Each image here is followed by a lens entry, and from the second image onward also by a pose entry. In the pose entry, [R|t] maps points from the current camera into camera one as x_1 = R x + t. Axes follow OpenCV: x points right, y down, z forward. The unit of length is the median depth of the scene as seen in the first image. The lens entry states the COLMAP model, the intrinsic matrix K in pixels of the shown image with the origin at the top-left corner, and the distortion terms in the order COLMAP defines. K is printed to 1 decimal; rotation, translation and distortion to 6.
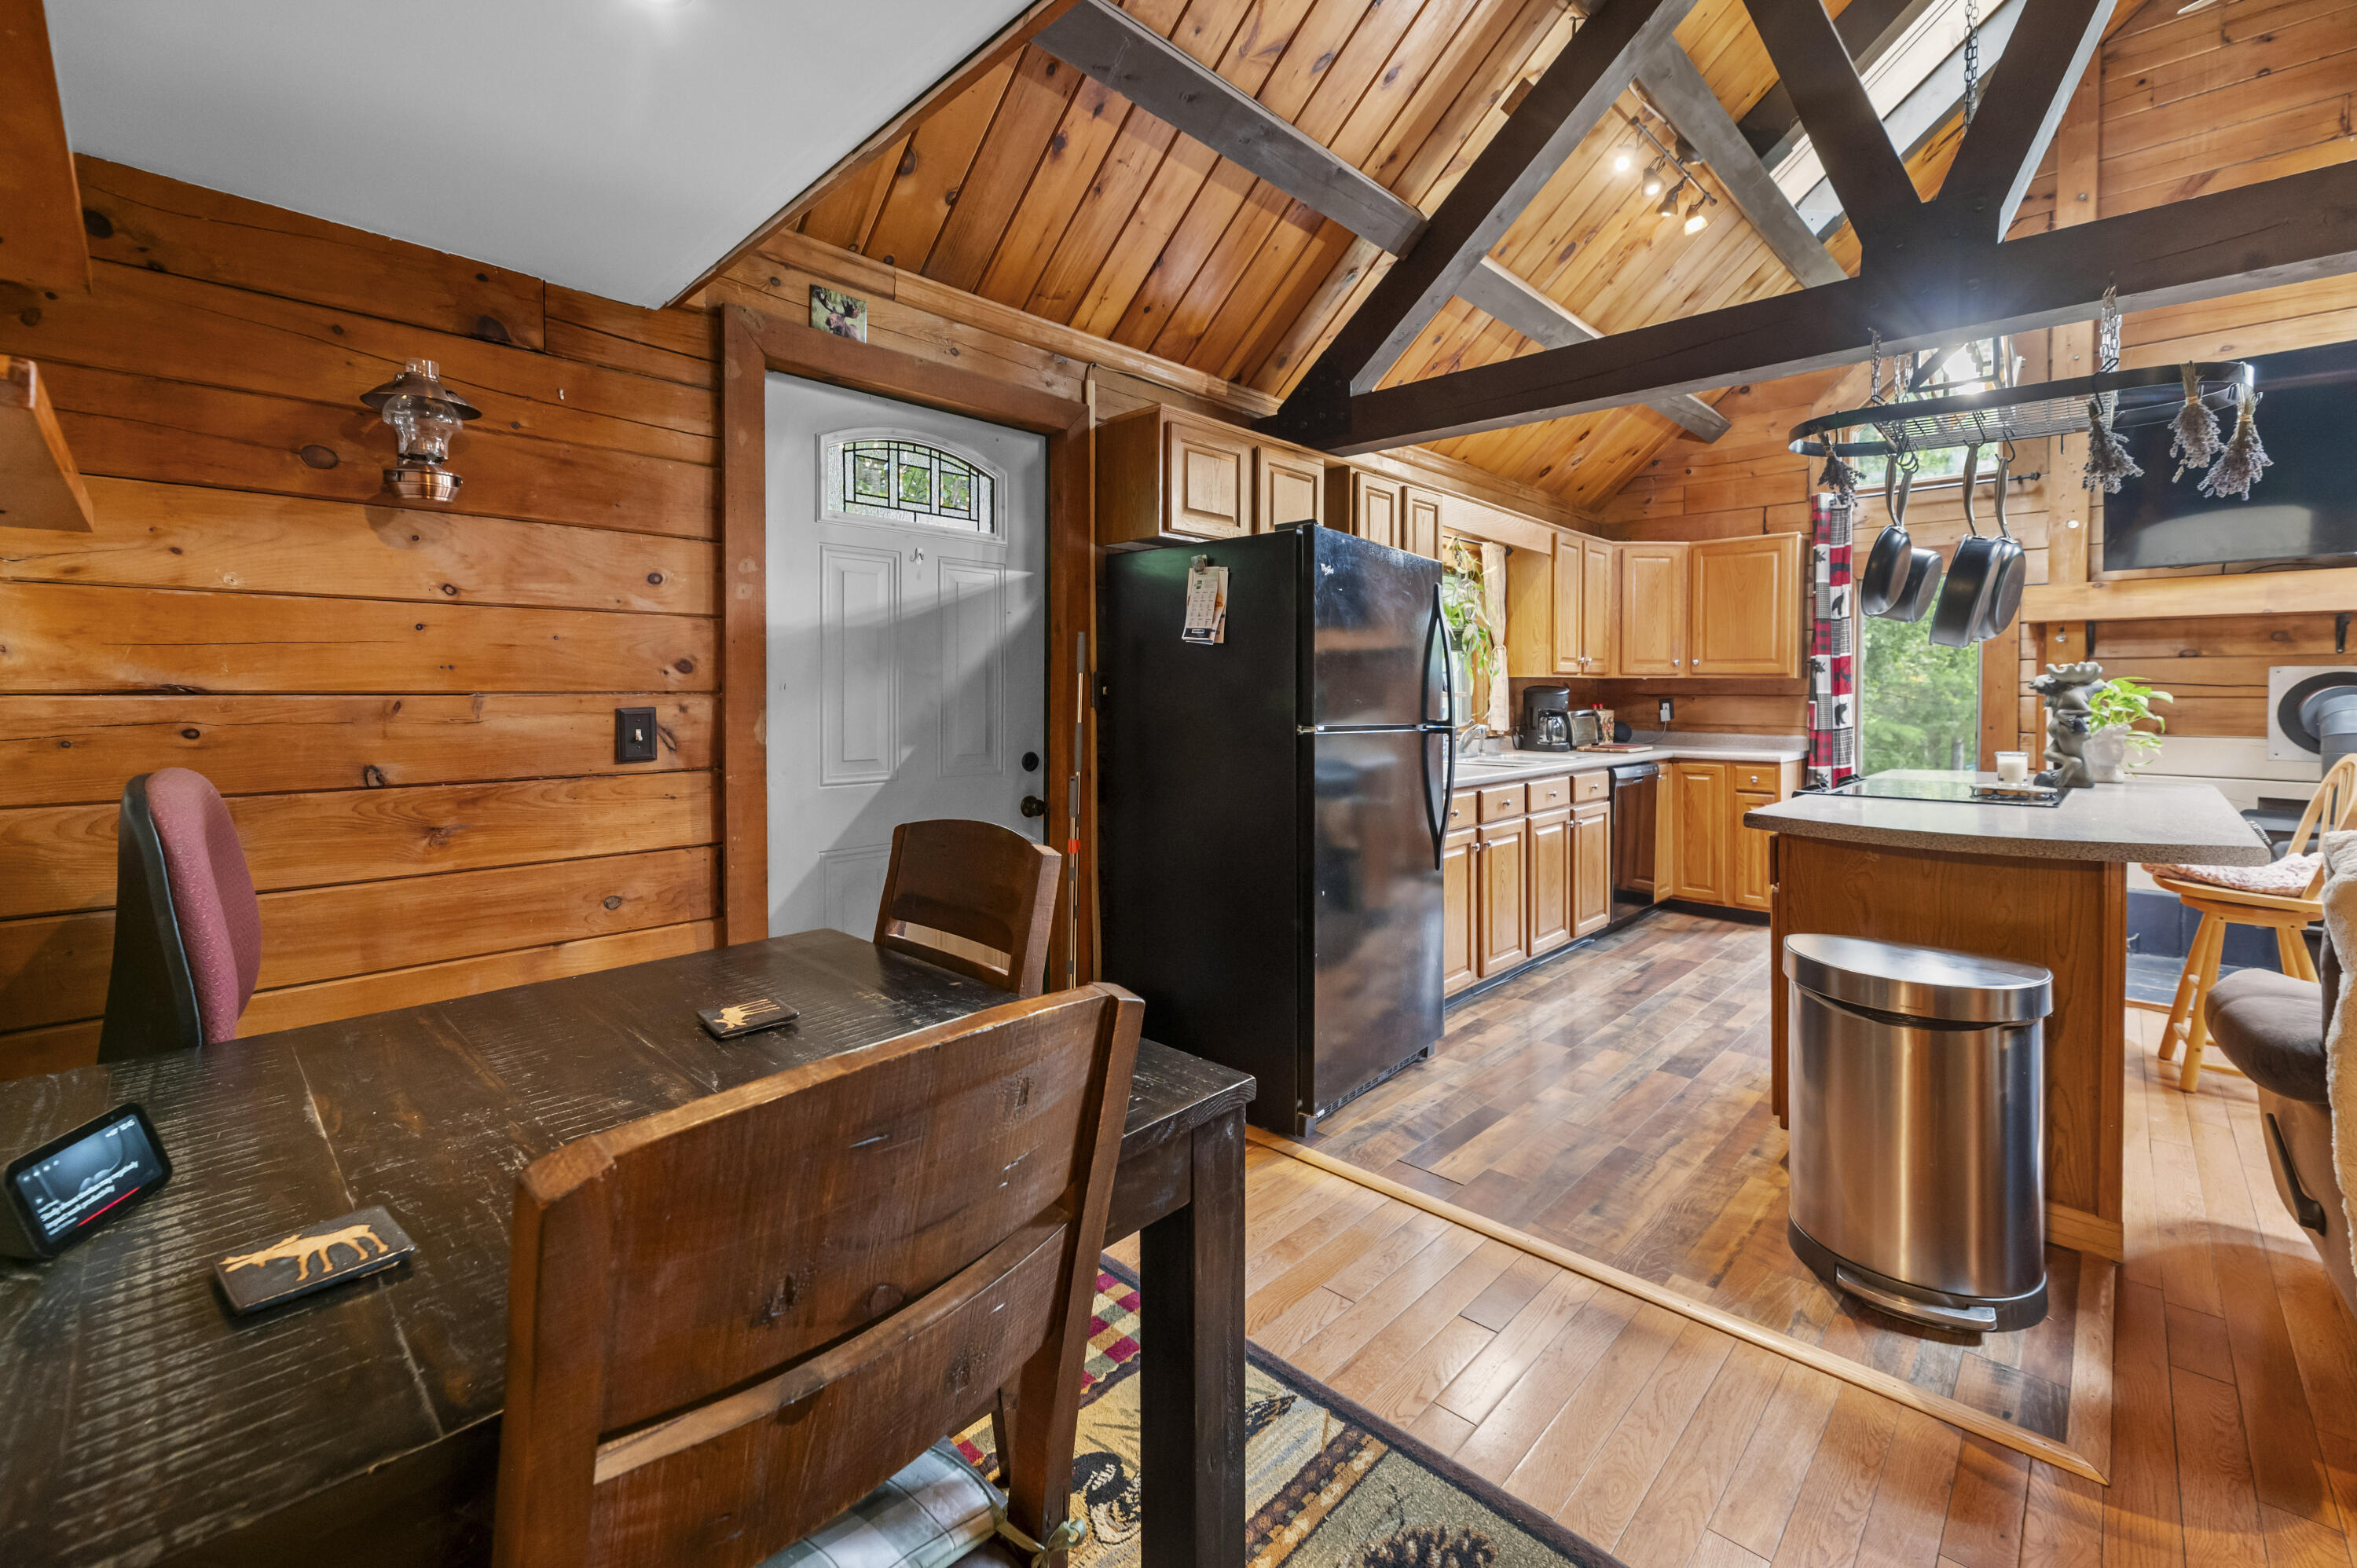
lens RADIAL K [[978.2, 0, 1178.5], [0, 978.2, 784.0], [0, 0, 1]] dist [0.000094, -0.000007]
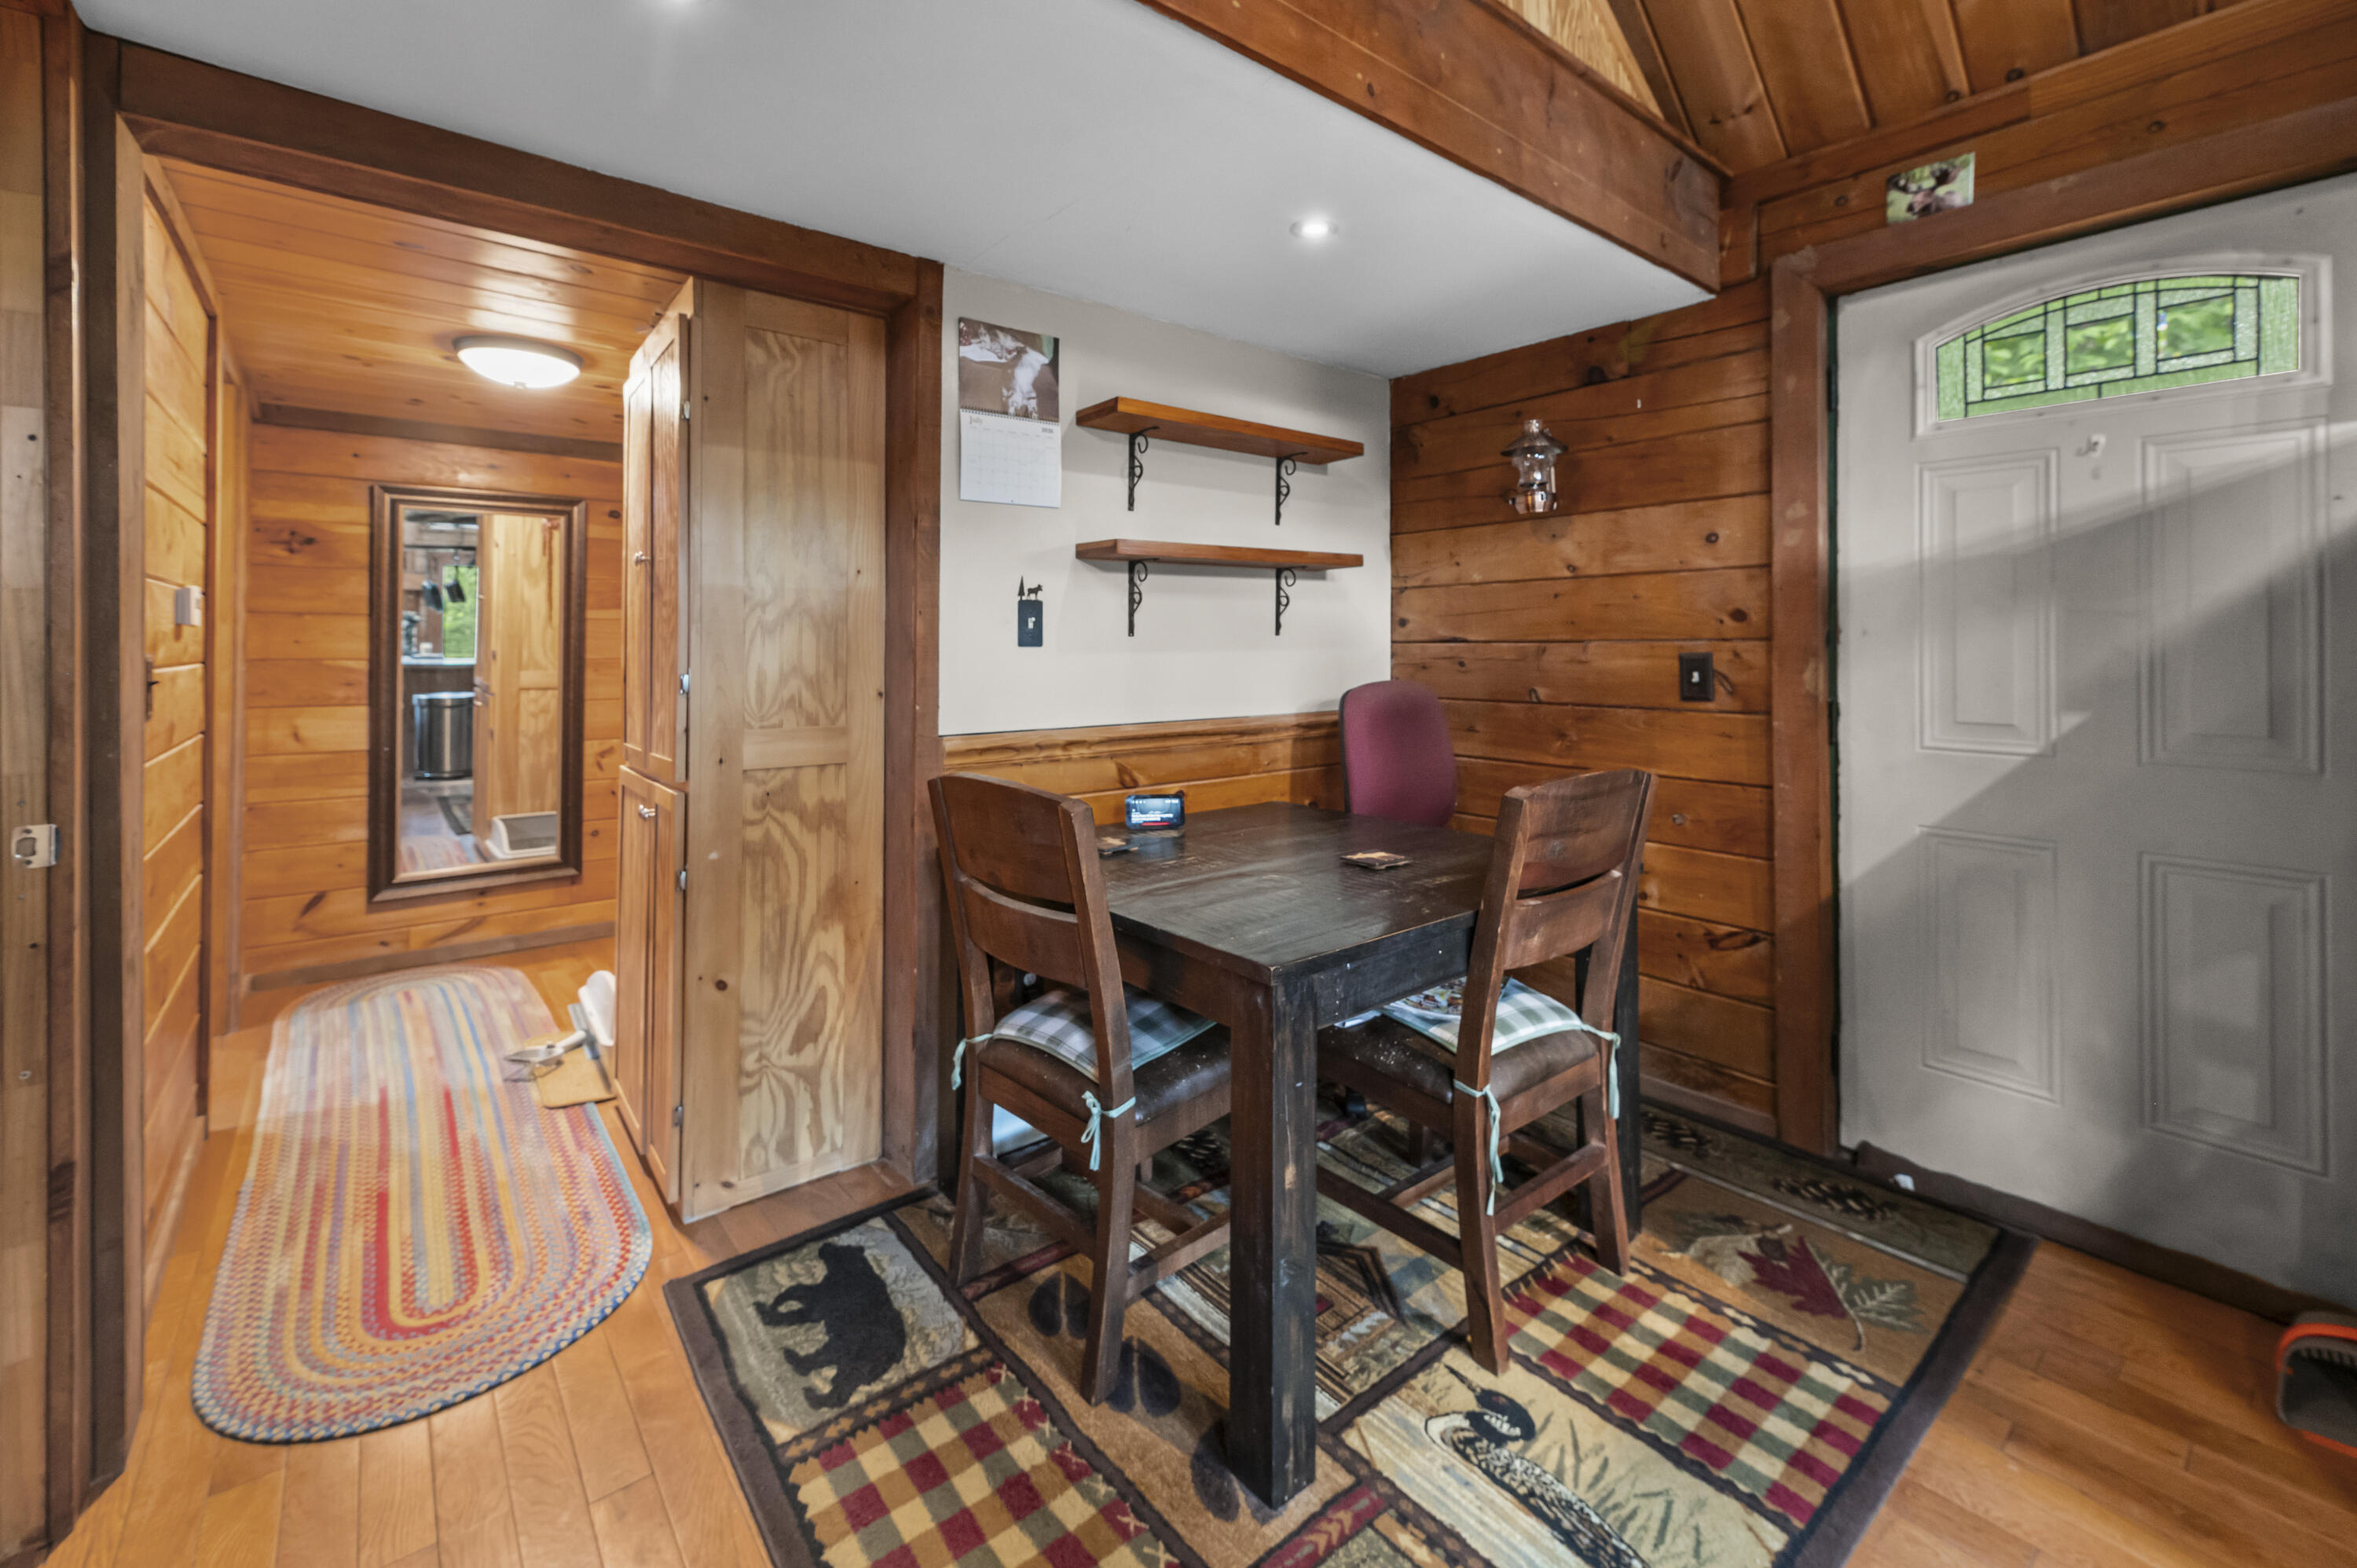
lens RADIAL K [[974.0, 0, 1174.6], [0, 974.0, 751.0], [0, 0, 1]] dist [-0.000855, -0.000132]
pose [[-0.124007, 0.108691, -0.986311, 0.655468], [-0.087629, 0.988900, 0.119994, -0.048085], [0.988405, 0.101310, -0.113106, 0.534512]]
